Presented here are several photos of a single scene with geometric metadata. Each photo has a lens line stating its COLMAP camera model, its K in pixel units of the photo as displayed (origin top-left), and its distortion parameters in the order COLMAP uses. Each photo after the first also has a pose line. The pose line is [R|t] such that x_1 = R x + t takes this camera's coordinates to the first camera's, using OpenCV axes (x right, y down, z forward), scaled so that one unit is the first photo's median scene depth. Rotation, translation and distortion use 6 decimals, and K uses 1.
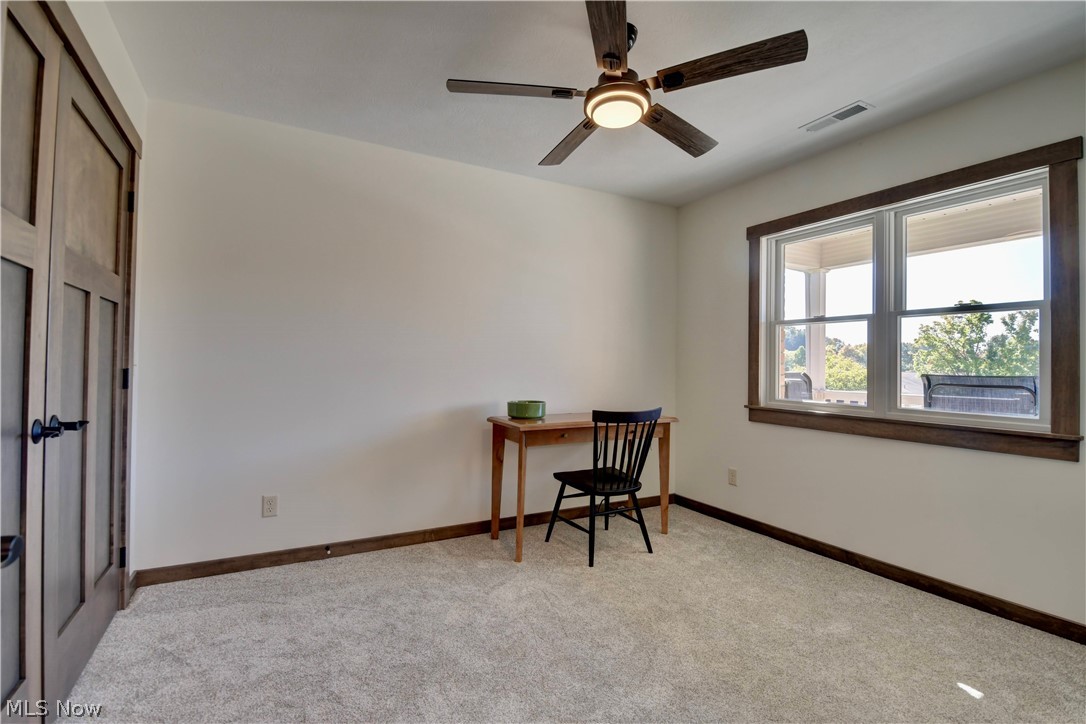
lens RADIAL K [[499.9, 0, 543.0], [0, 499.9, 362.0], [0, 0, 1]] dist [0.002430, 0.000176]
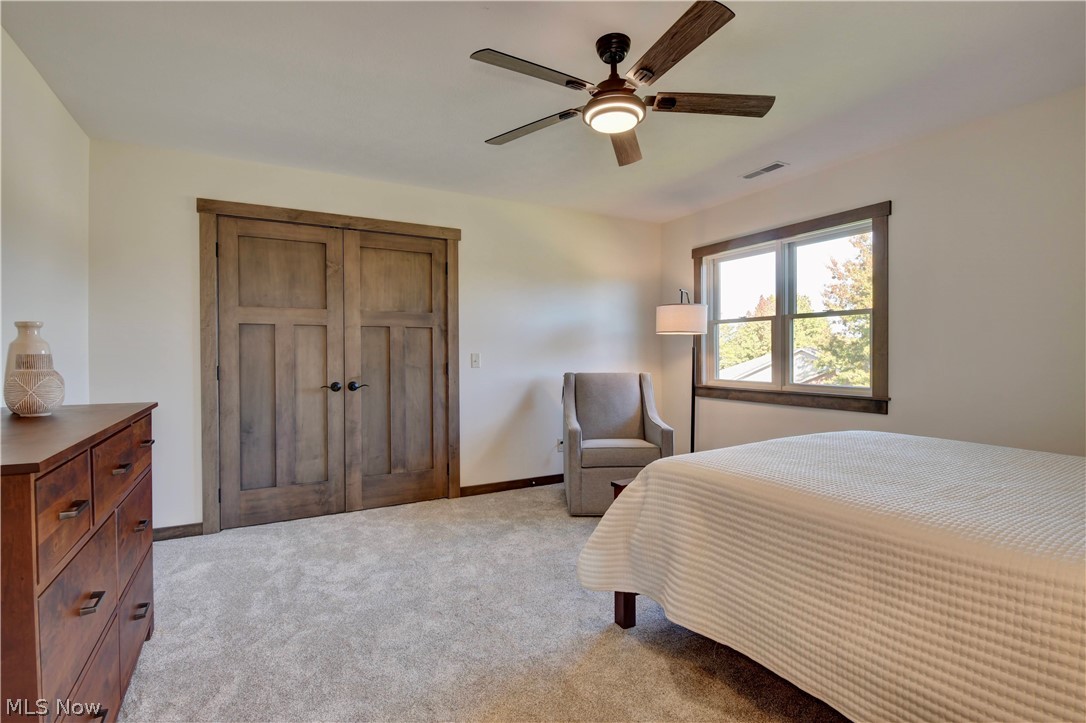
lens RADIAL K [[499.9, 0, 543.0], [0, 499.9, 361.5], [0, 0, 1]] dist [0.002430, 0.000176]
pose [[0.999979, -0.000741, -0.006482, 0.020657], [0.000801, 0.999957, 0.009243, 0.015151], [0.006475, -0.009248, 0.999936, -0.338806]]
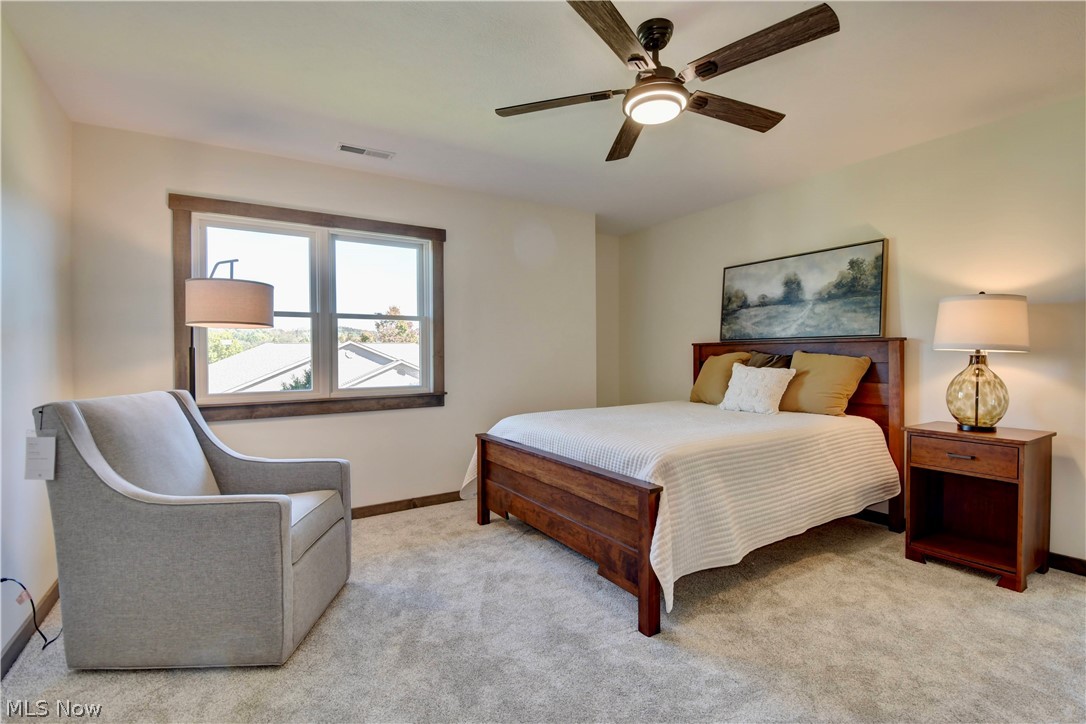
lens RADIAL K [[499.9, 0, 543.0], [0, 499.9, 362.0], [0, 0, 1]] dist [0.002430, 0.000176]
pose [[-0.037112, -0.018492, 0.999140, -0.480900], [0.013390, 0.999730, 0.019001, 0.005661], [-0.999221, 0.014083, -0.036854, 0.426711]]
